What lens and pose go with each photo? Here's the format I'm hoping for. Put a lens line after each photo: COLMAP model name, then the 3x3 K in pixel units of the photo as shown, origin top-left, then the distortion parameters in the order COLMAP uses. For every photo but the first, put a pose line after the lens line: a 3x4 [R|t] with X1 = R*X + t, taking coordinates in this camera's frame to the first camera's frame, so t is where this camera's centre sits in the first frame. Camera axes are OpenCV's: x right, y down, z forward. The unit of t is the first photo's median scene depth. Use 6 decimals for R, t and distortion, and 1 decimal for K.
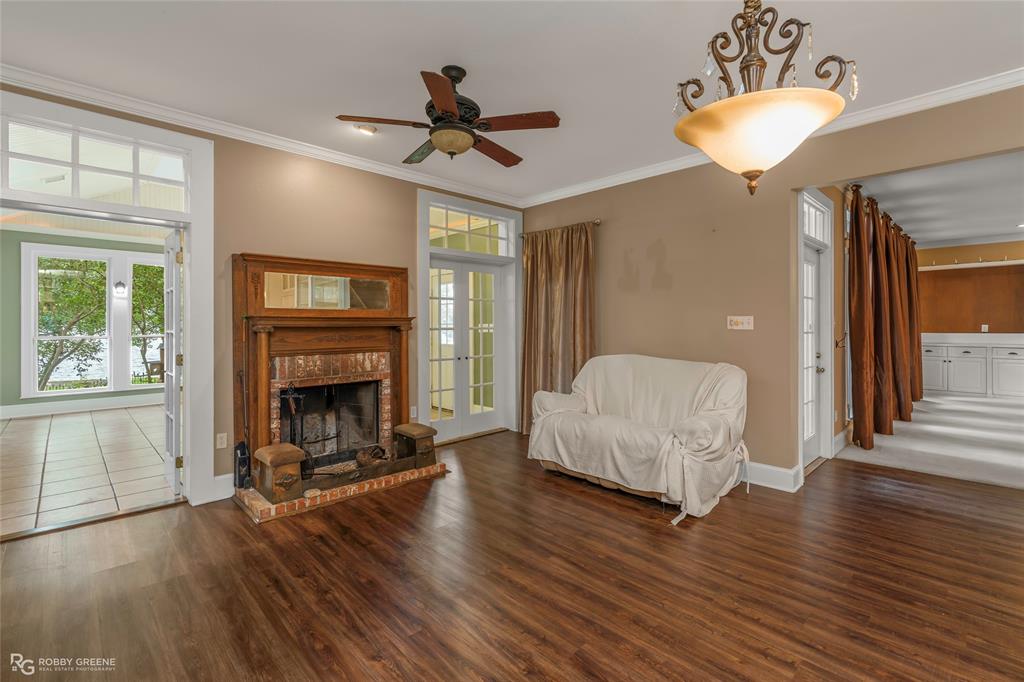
lens RADIAL K [[474.0, 0, 508.2], [0, 474.0, 320.8], [0, 0, 1]] dist [0.002061, 0.000506]
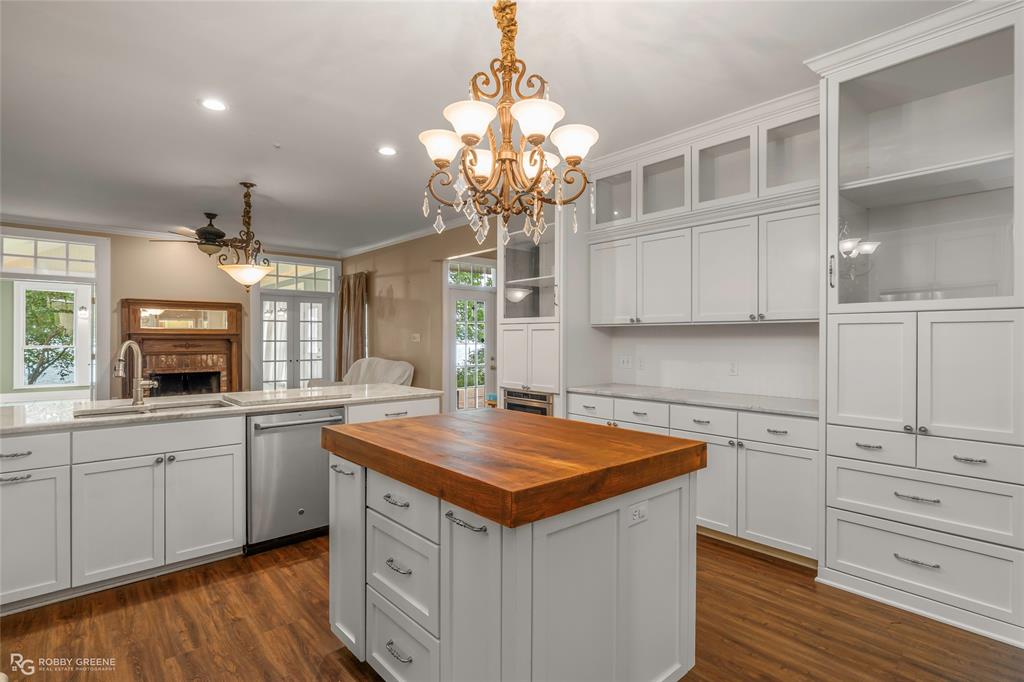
lens RADIAL K [[513.1, 0, 507.6], [0, 513.1, 336.9], [0, 0, 1]] dist [-0.002245, 0.000166]
pose [[0.999308, 0.002014, -0.037133, 0.734637], [-0.001871, 0.999991, 0.003873, -0.004374], [0.037141, -0.003801, 0.999303, -0.686853]]
